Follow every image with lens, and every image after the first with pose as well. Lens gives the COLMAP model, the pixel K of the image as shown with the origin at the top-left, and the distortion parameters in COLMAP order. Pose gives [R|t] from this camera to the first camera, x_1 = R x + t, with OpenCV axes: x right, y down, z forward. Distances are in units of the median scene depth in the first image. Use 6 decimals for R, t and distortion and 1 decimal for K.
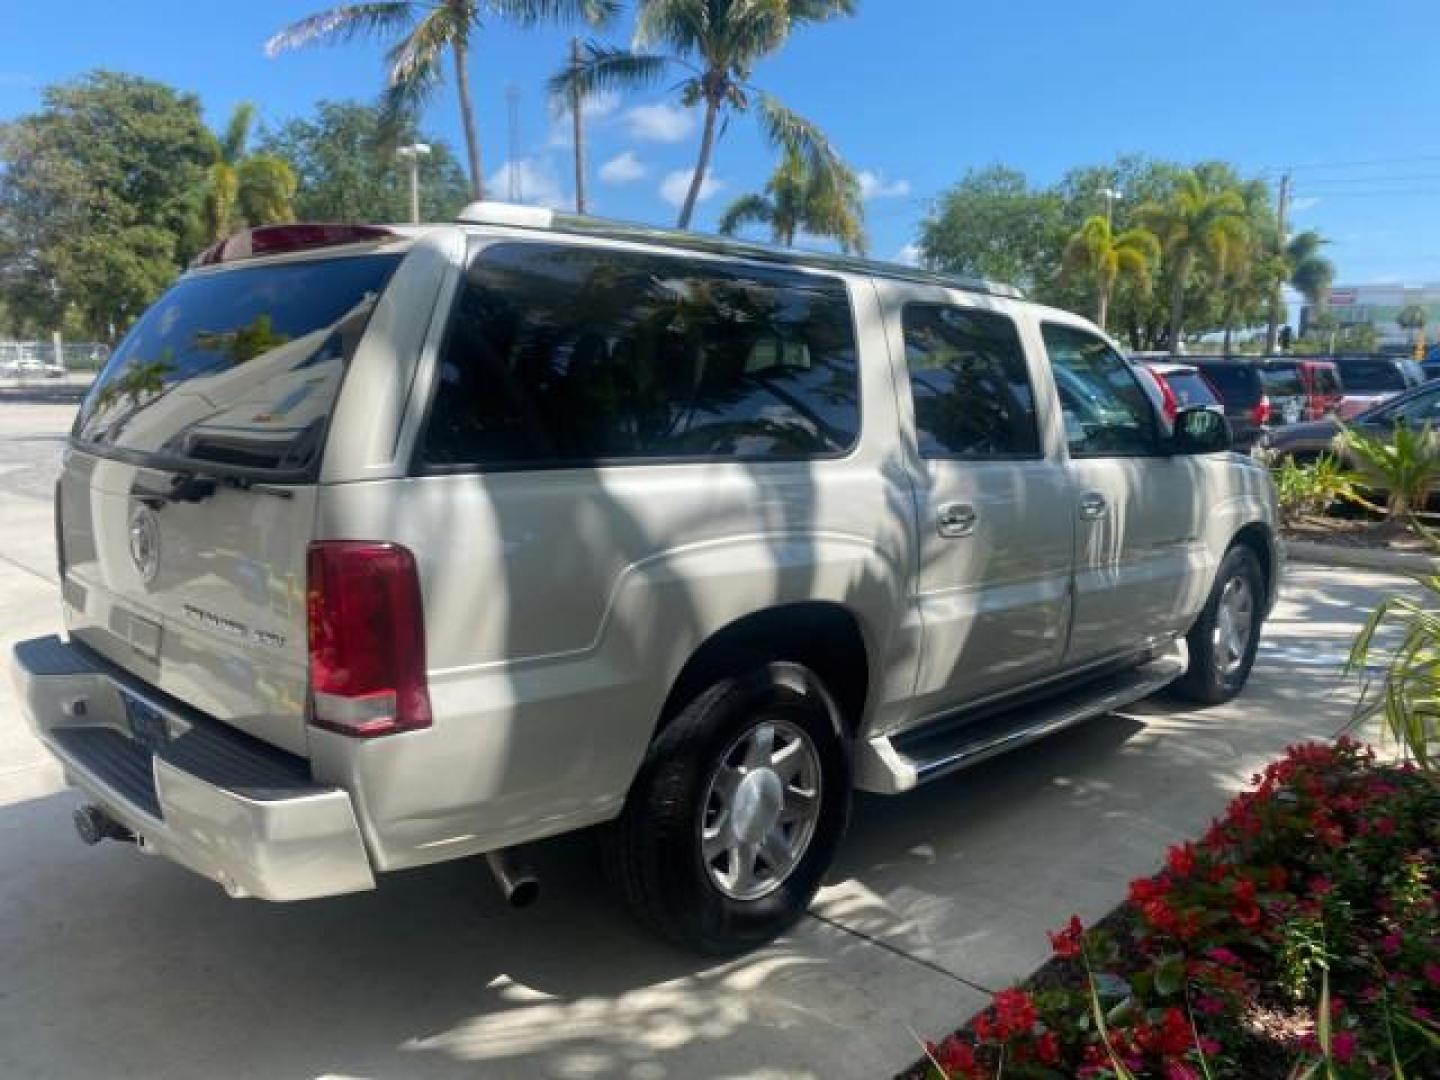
lens RADIAL K [[1108.9, 0, 720.4], [0, 1108.9, 532.3], [0, 0, 1]] dist [0.017332, -0.016446]
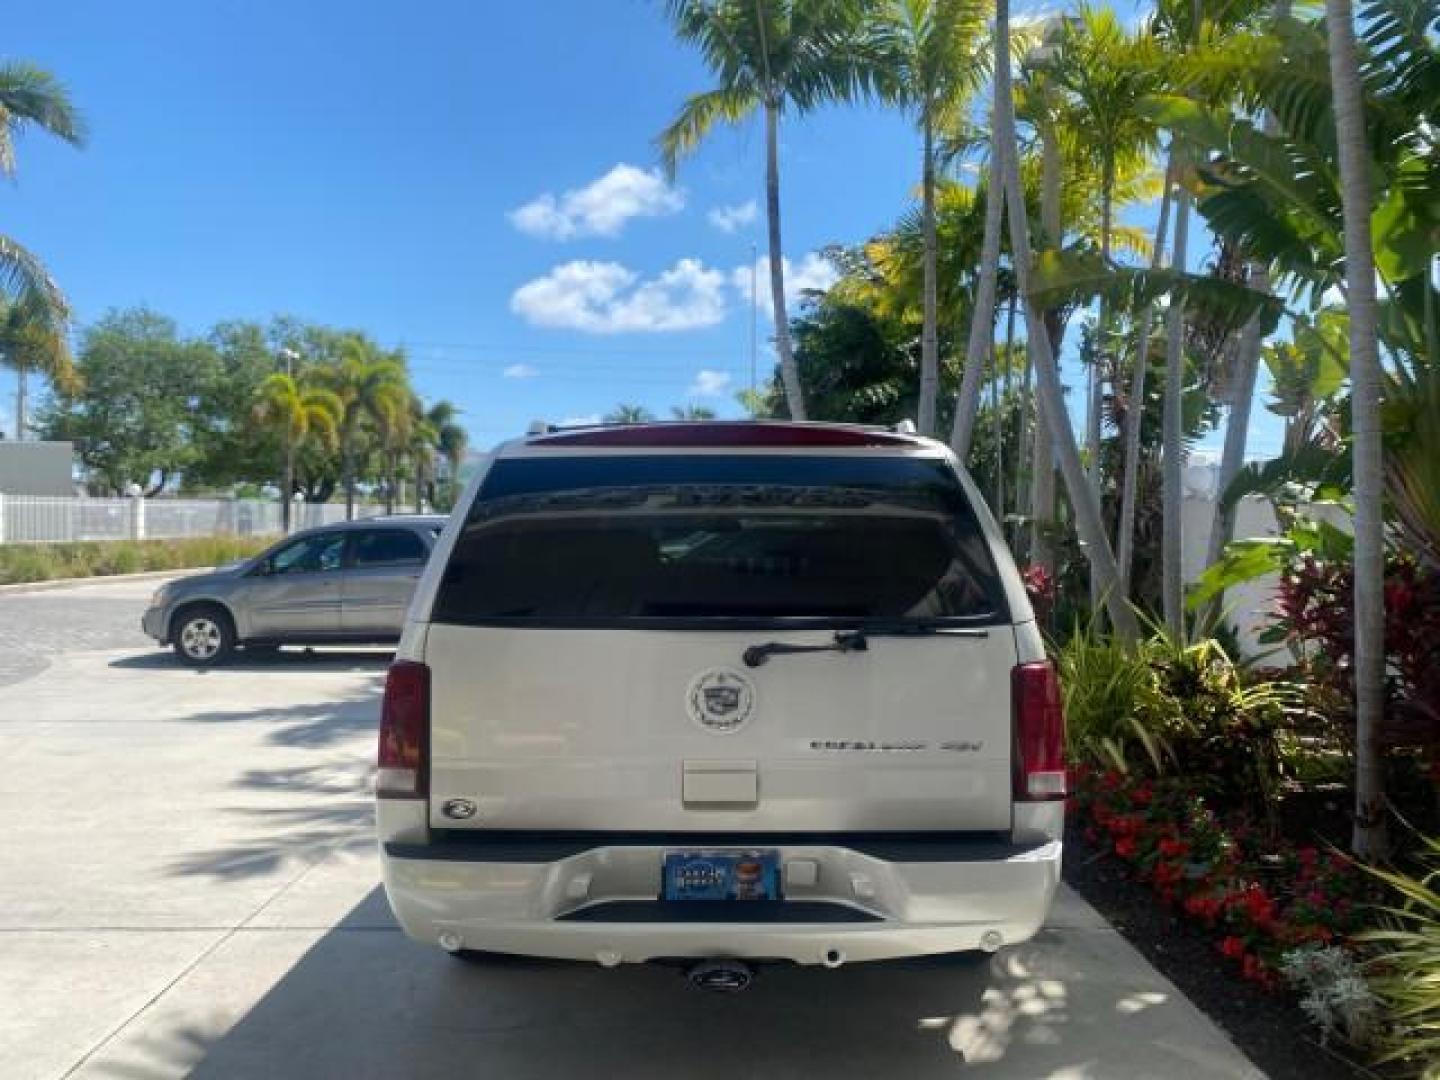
lens RADIAL K [[1108.9, 0, 723.4], [0, 1108.9, 535.1], [0, 0, 1]] dist [0.017332, -0.016446]
pose [[0.712791, -0.015714, 0.701200, -0.072922], [0.107373, 0.990409, -0.086953, -0.003226], [-0.693109, 0.137270, 0.707642, 0.010964]]
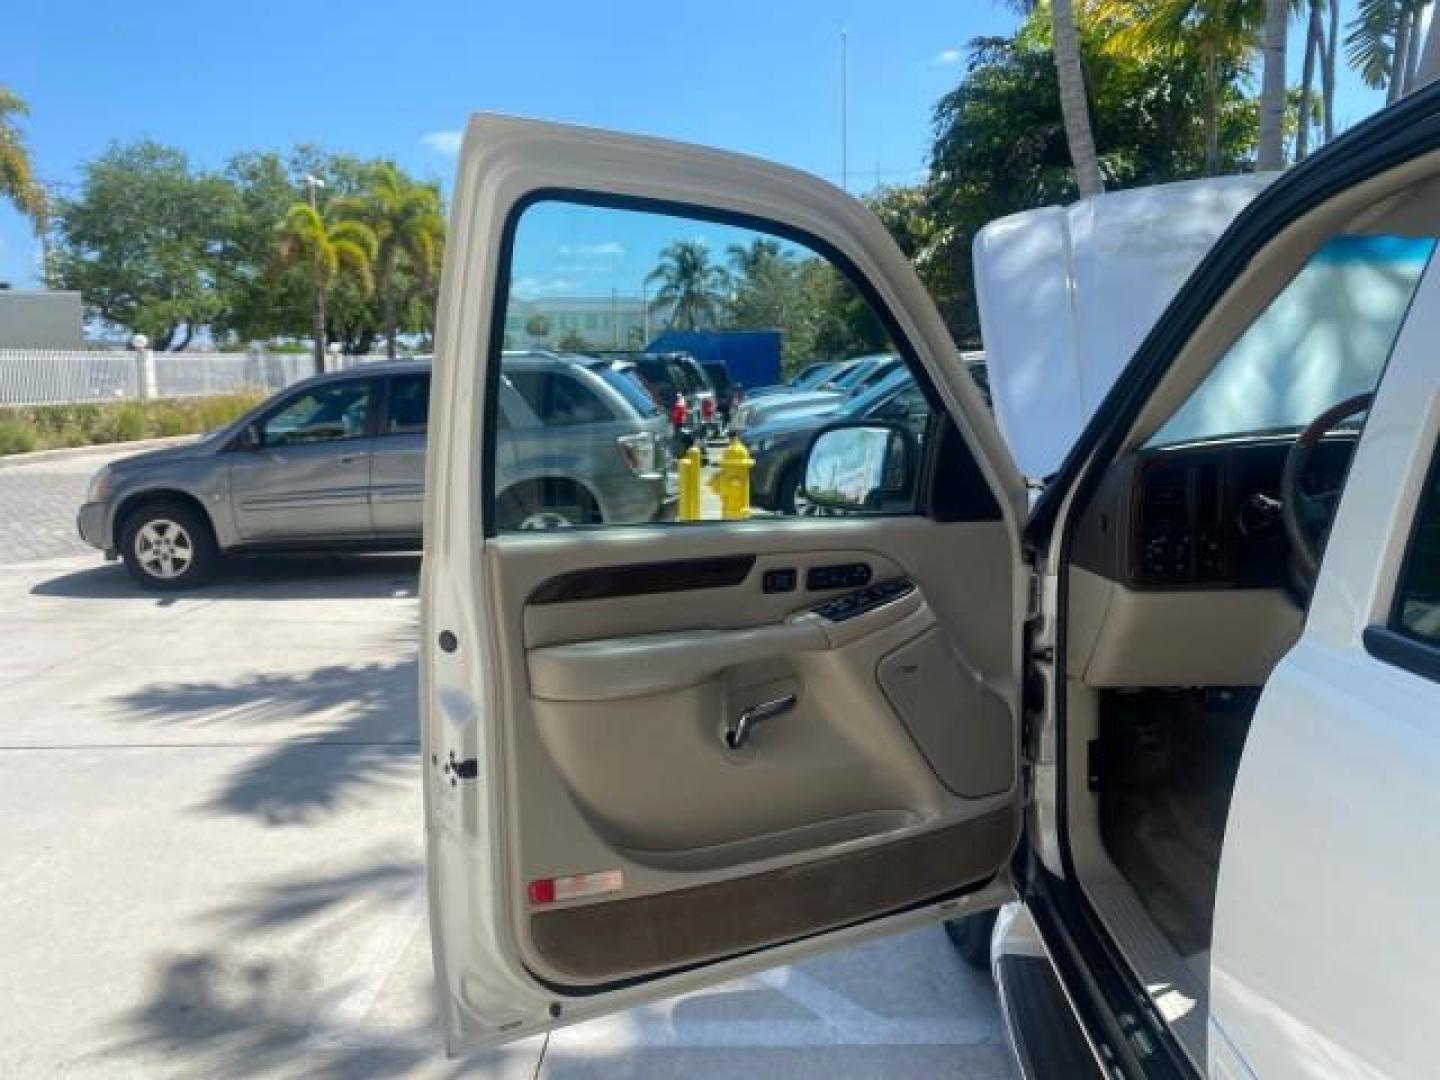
lens RADIAL K [[1108.9, 0, 716.2], [0, 1108.9, 534.1], [0, 0, 1]] dist [0.017332, -0.016446]
pose [[0.744521, -0.120533, 0.656628, -0.024608], [0.124824, 0.991354, 0.040444, -0.013943], [-0.655825, 0.051851, 0.753130, 0.102814]]
